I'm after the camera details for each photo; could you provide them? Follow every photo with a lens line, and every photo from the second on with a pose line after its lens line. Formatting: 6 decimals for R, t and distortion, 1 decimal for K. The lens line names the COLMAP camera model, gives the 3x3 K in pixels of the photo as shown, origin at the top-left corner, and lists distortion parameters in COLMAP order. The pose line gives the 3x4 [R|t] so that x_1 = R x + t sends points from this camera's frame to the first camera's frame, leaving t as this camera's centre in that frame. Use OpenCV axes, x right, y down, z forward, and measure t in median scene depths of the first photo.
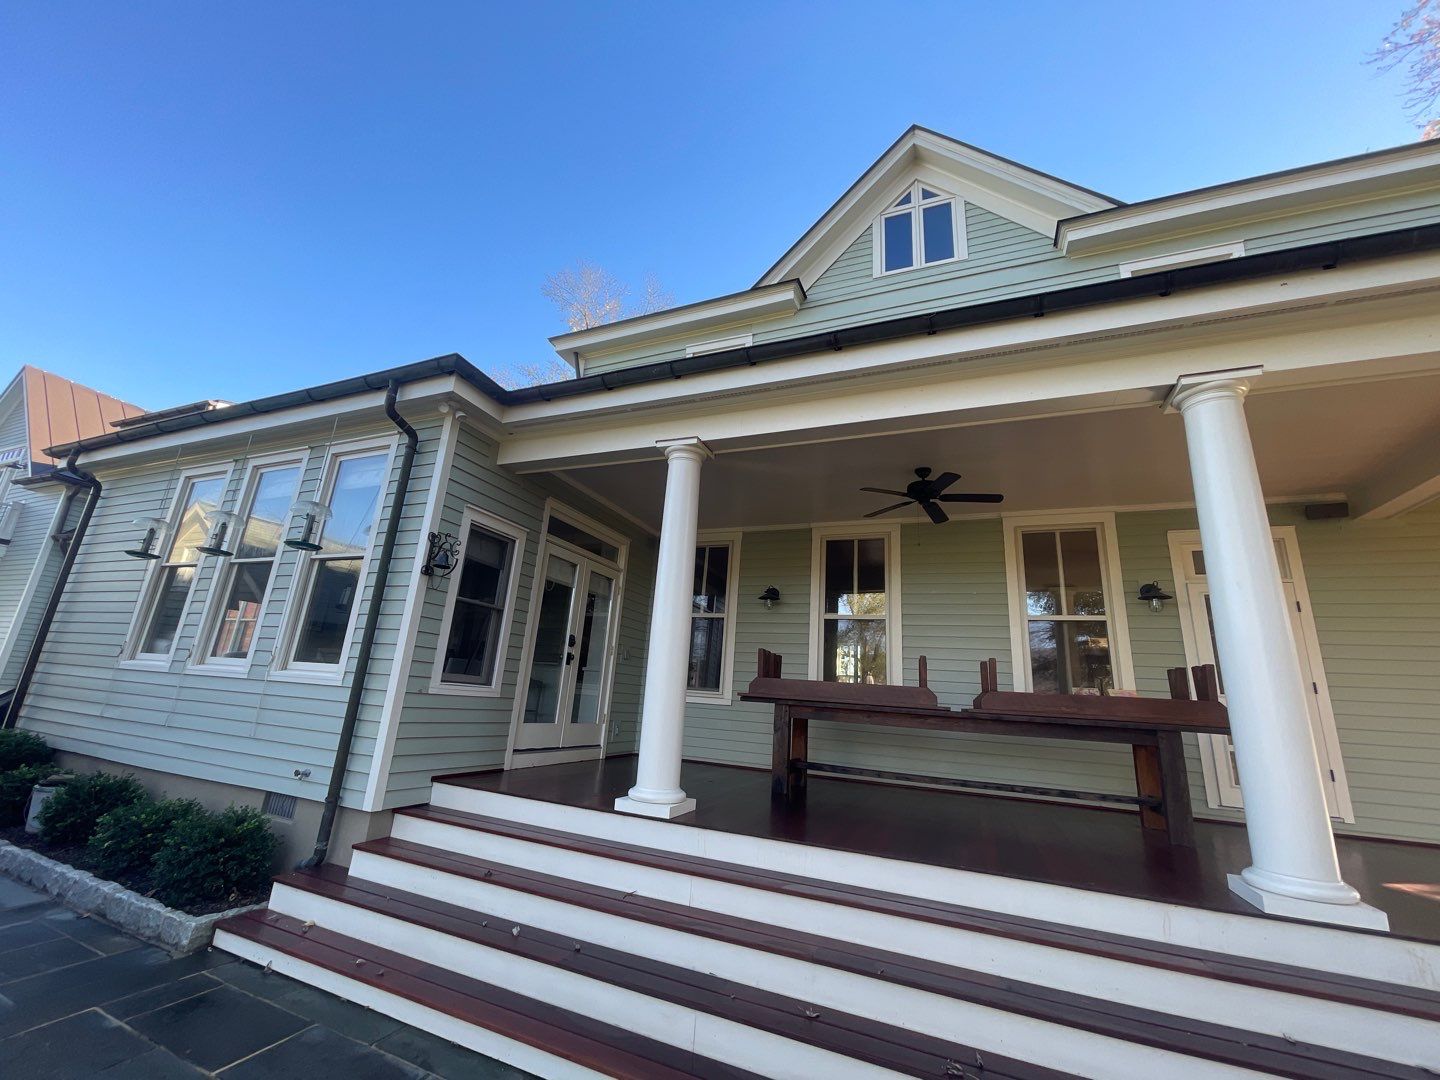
lens RADIAL K [[574.5, 0, 720.0], [0, 574.5, 540.0], [0, 0, 1]] dist [-0.001153, -0.000167]
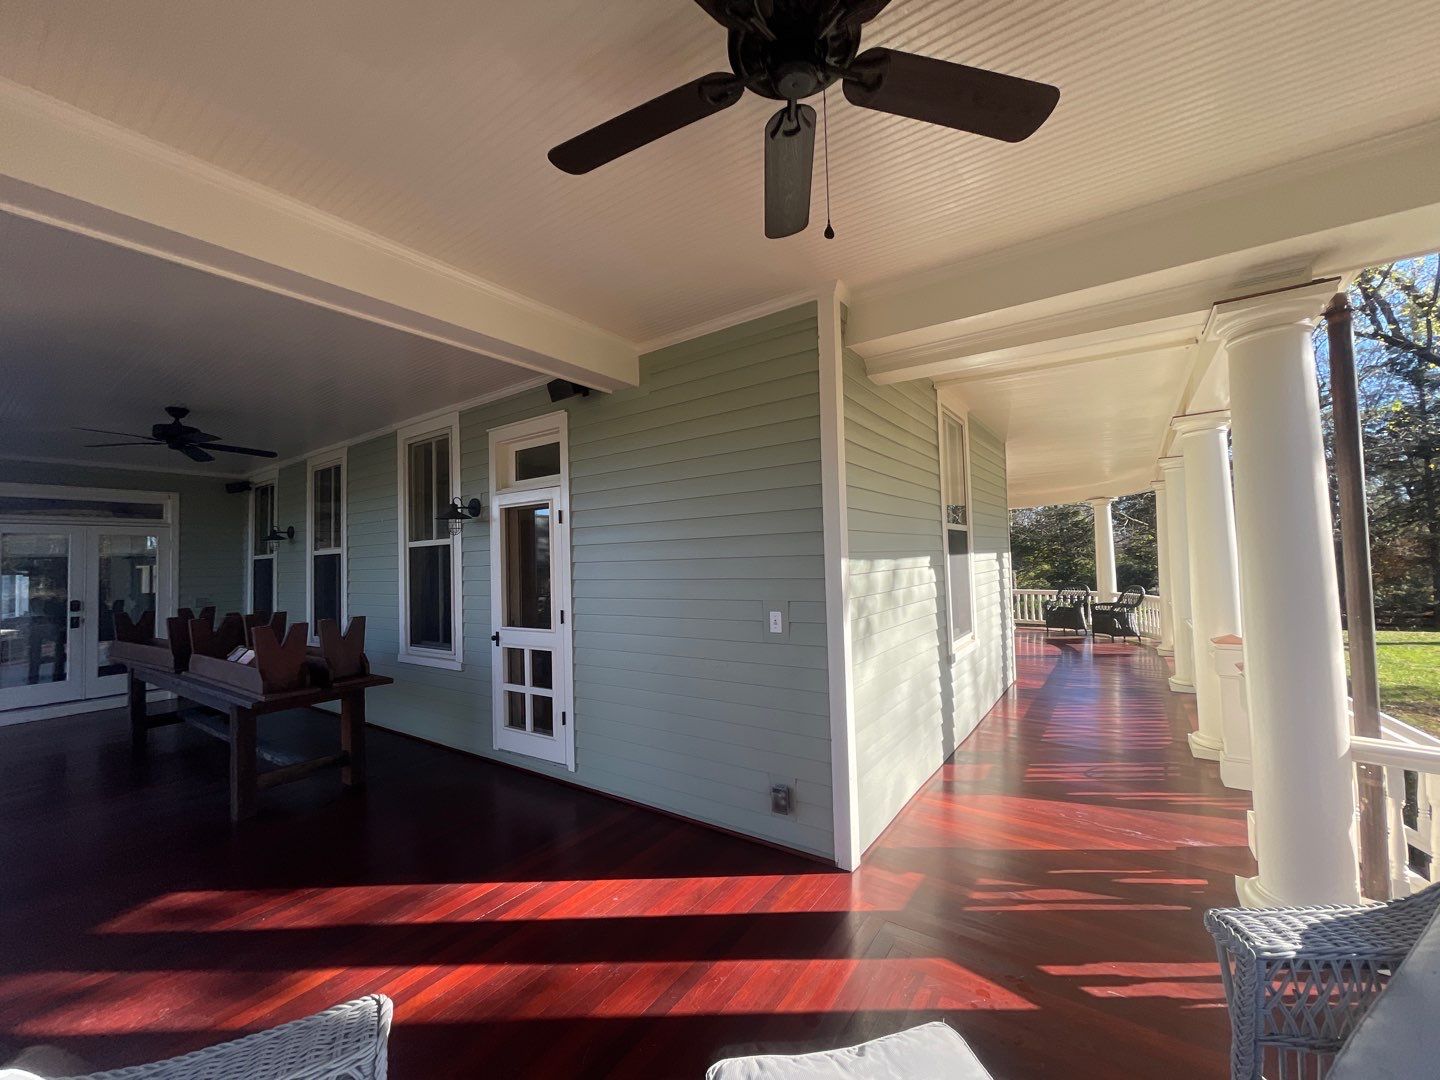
lens RADIAL K [[574.5, 0, 720.0], [0, 574.5, 540.0], [0, 0, 1]] dist [-0.001153, -0.000167]
pose [[0.972881, -0.105035, -0.206083, 1.172744], [0.149864, 0.964891, 0.215700, 0.007789], [0.176192, -0.240735, 0.954465, 0.231303]]
